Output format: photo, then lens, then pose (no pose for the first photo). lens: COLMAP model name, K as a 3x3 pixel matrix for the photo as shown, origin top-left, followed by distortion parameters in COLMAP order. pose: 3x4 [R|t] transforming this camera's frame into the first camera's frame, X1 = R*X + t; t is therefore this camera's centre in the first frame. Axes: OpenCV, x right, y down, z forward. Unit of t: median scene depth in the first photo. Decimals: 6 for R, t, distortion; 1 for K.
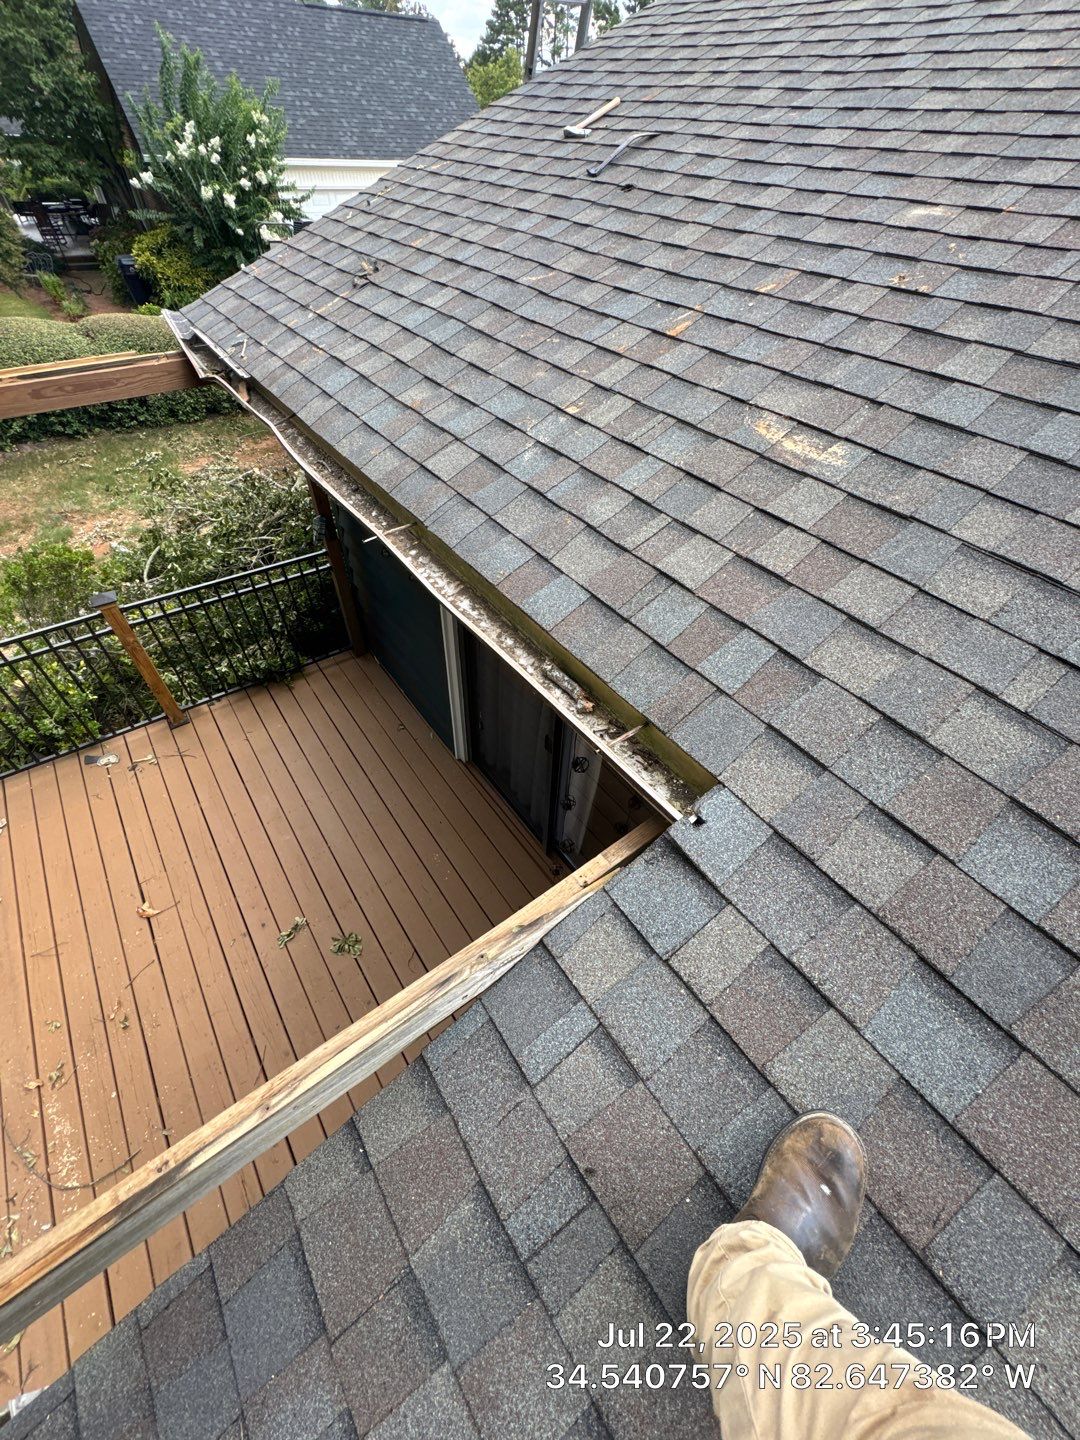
lens RADIAL K [[576.8, 0, 545.6], [0, 576.8, 724.4], [0, 0, 1]] dist [-0.001829, 0.000358]
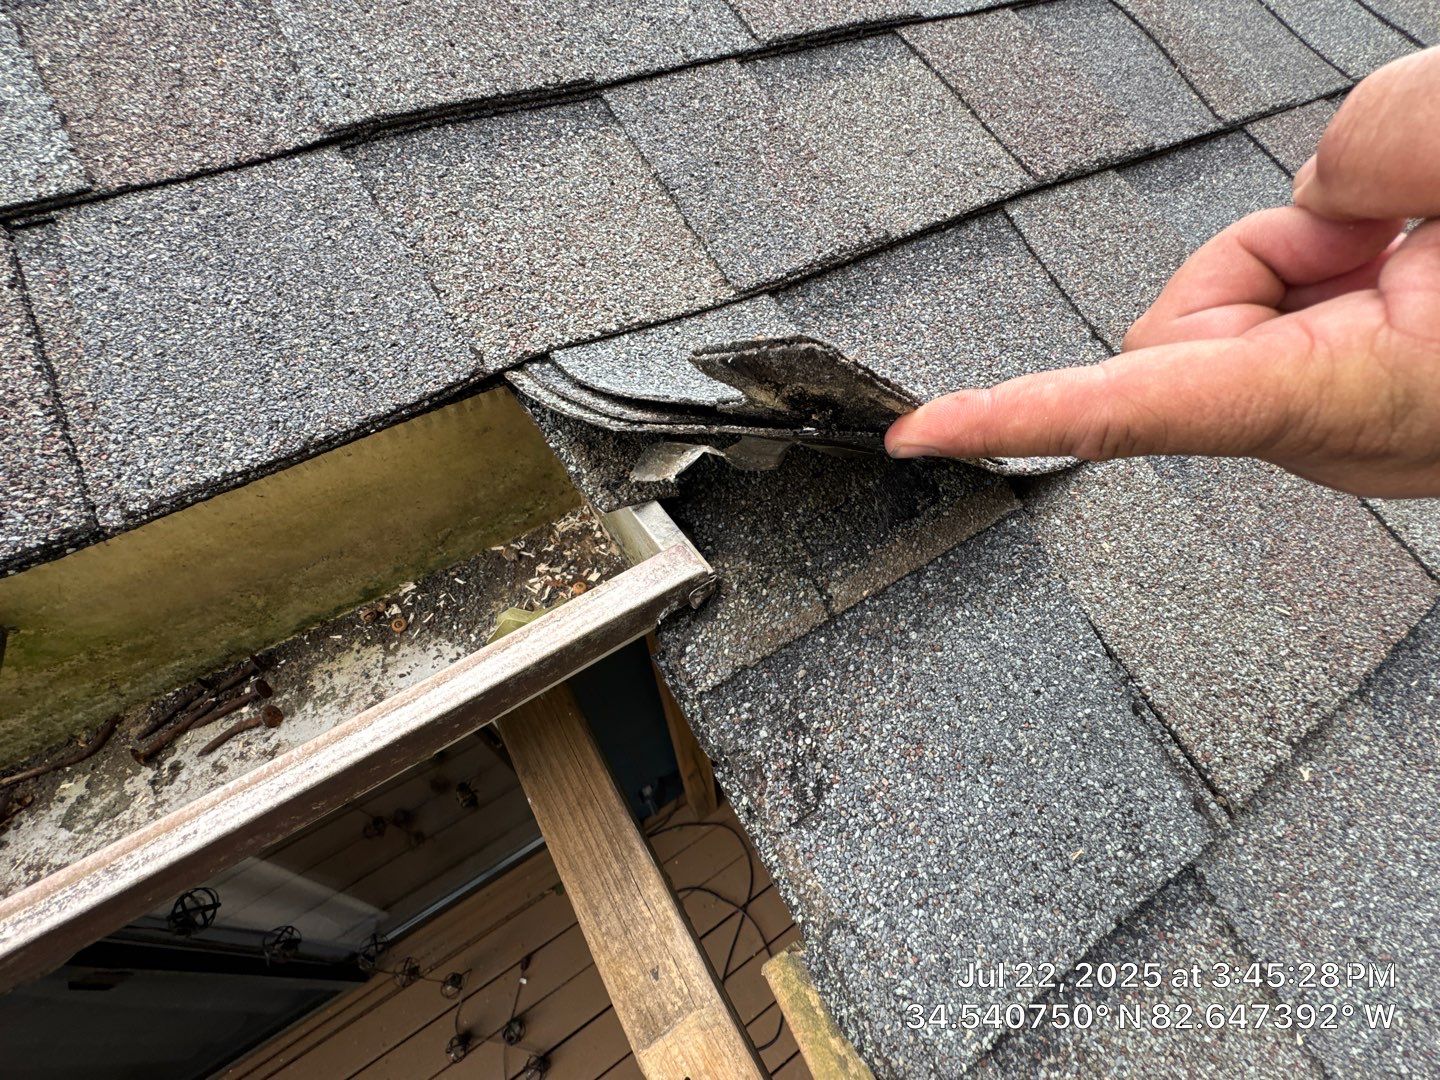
lens RADIAL K [[574.0, 0, 720.0], [0, 574.0, 540.0], [0, 0, 1]] dist [-0.002115, 0.000092]
pose [[0.073487, -0.798435, 0.597579, 0.125108], [0.753989, 0.436676, 0.490728, 0.077099], [-0.652763, 0.414506, 0.634102, 0.818433]]
